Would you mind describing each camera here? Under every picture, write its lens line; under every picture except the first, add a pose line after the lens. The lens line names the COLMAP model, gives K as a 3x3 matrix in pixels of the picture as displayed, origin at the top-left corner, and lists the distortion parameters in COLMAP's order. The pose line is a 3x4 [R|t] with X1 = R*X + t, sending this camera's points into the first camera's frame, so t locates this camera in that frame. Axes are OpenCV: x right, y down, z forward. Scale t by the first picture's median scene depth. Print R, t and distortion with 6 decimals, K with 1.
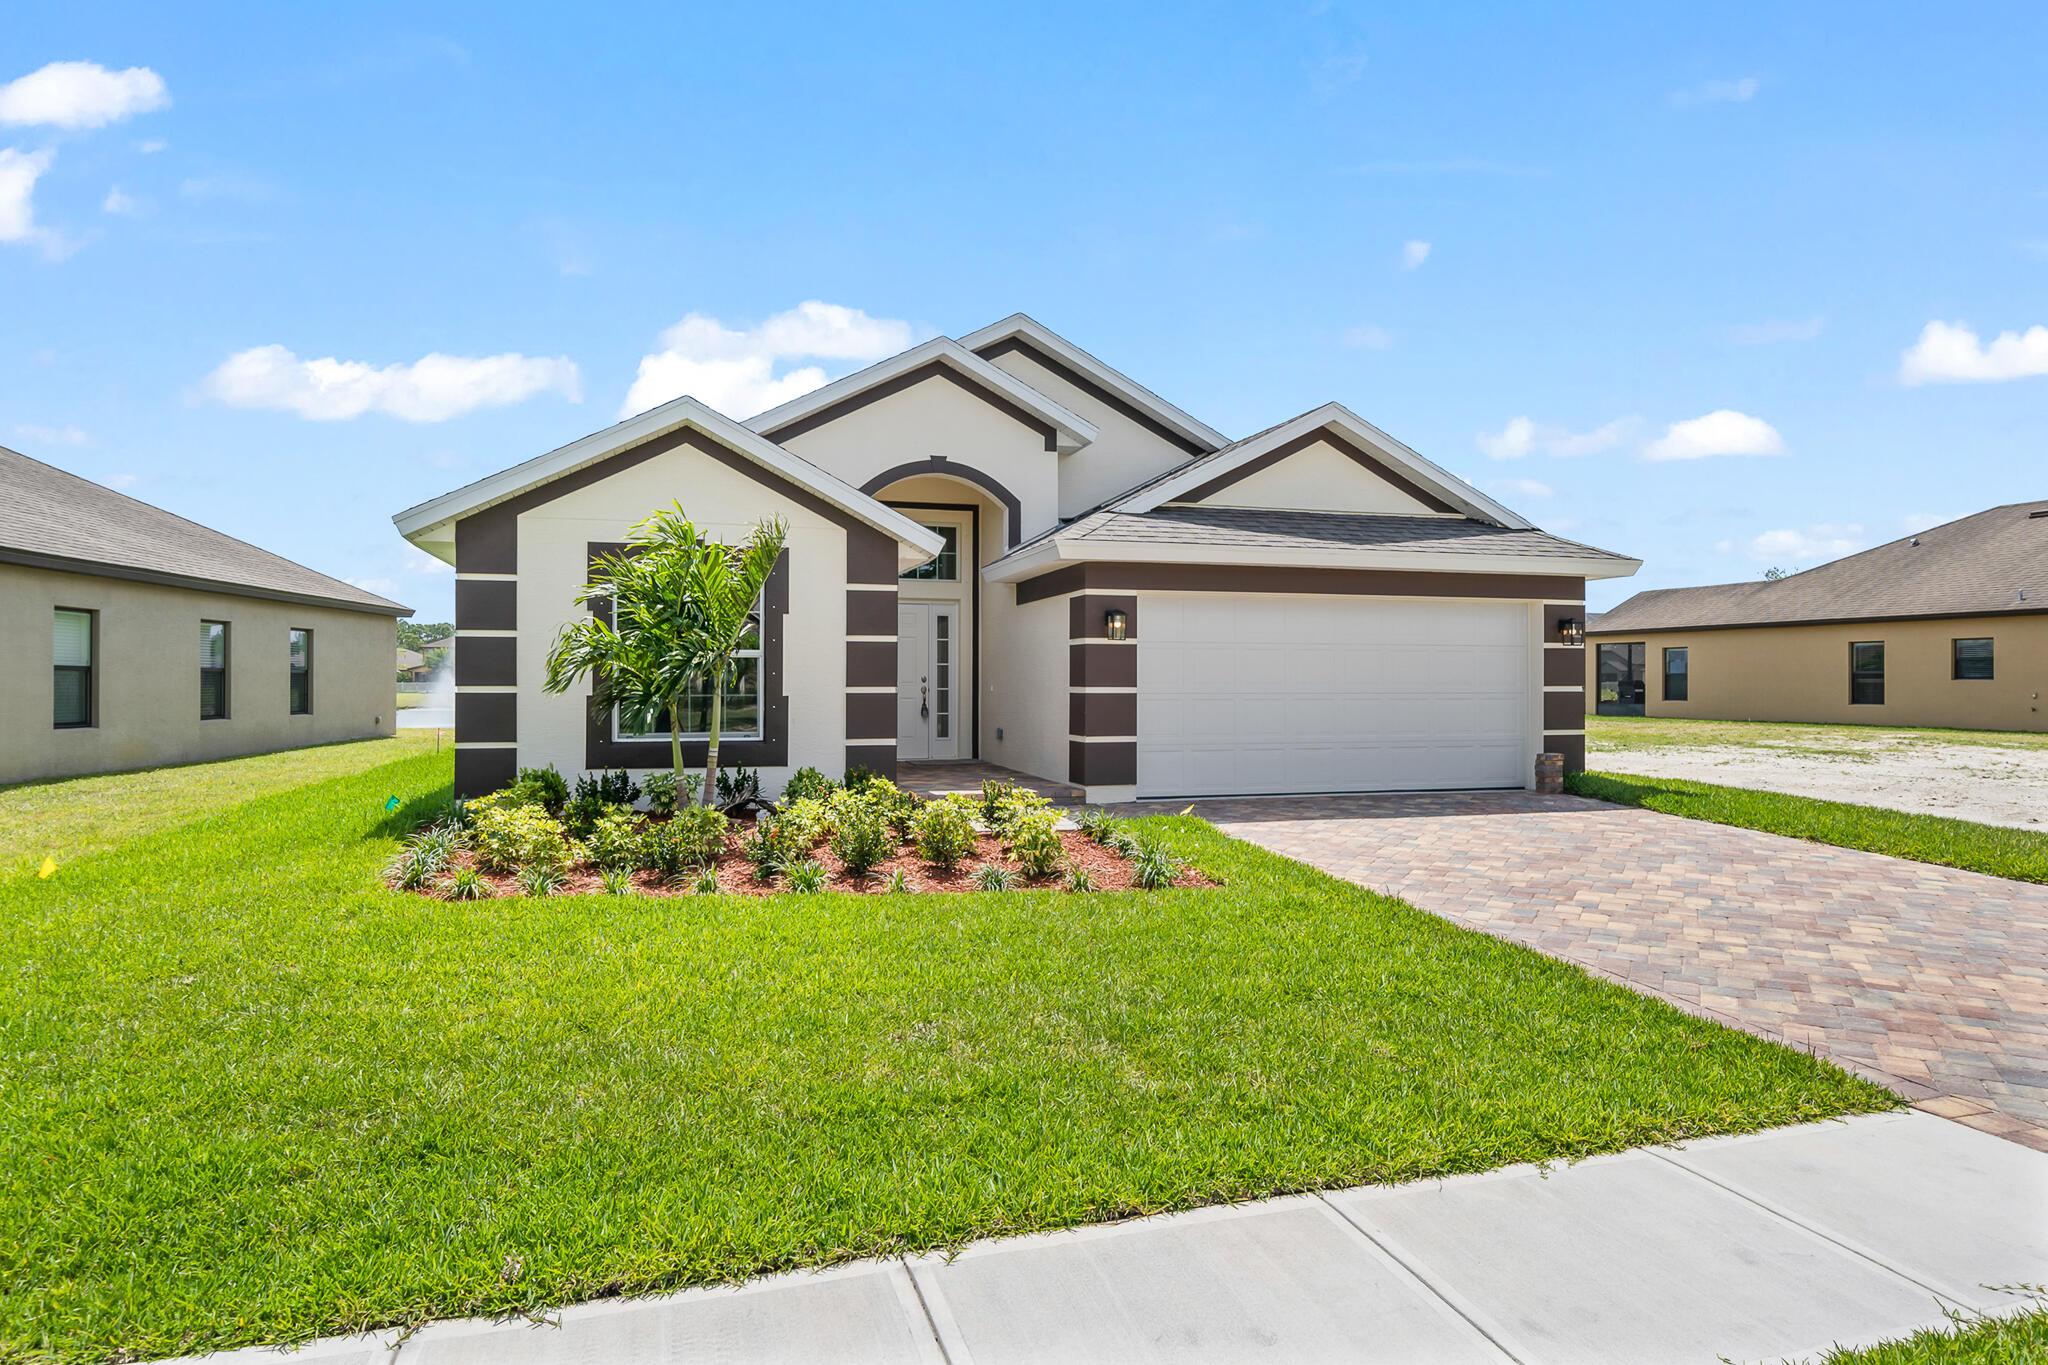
lens RADIAL K [[1244.0, 0, 1022.6], [0, 1244.0, 675.6], [0, 0, 1]] dist [-0.002927, -0.001109]
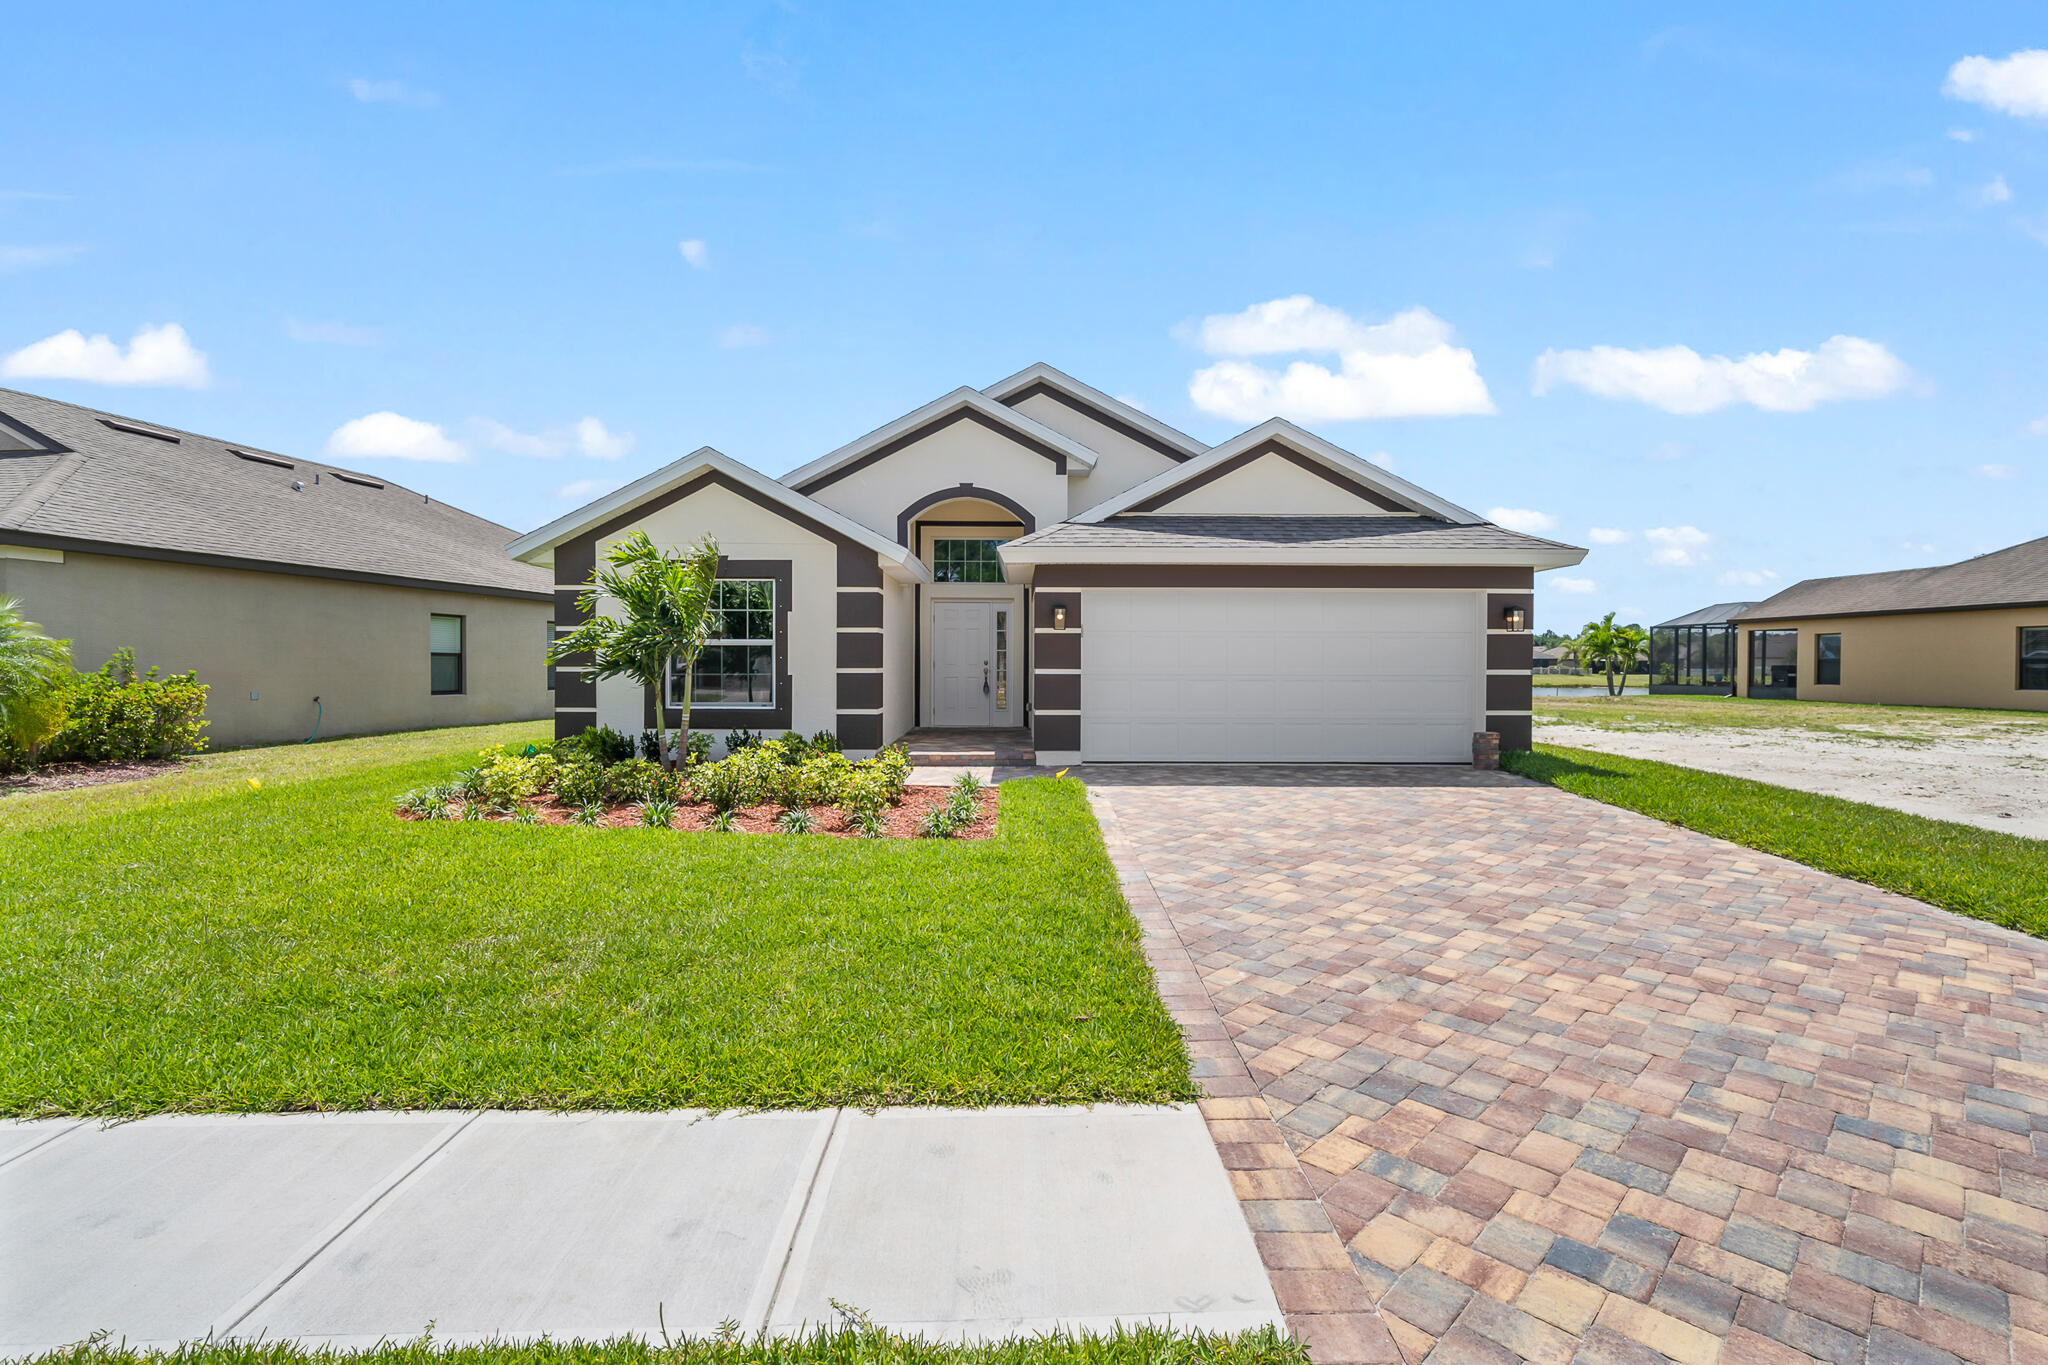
lens RADIAL K [[970.4, 0, 1041.4], [0, 970.4, 679.1], [0, 0, 1]] dist [0.000331, 0.000417]
pose [[0.960647, 0.005869, -0.277710, 0.293123], [-0.000651, 0.999822, 0.018879, 0.001190], [0.277772, -0.017955, 0.960479, 0.089273]]
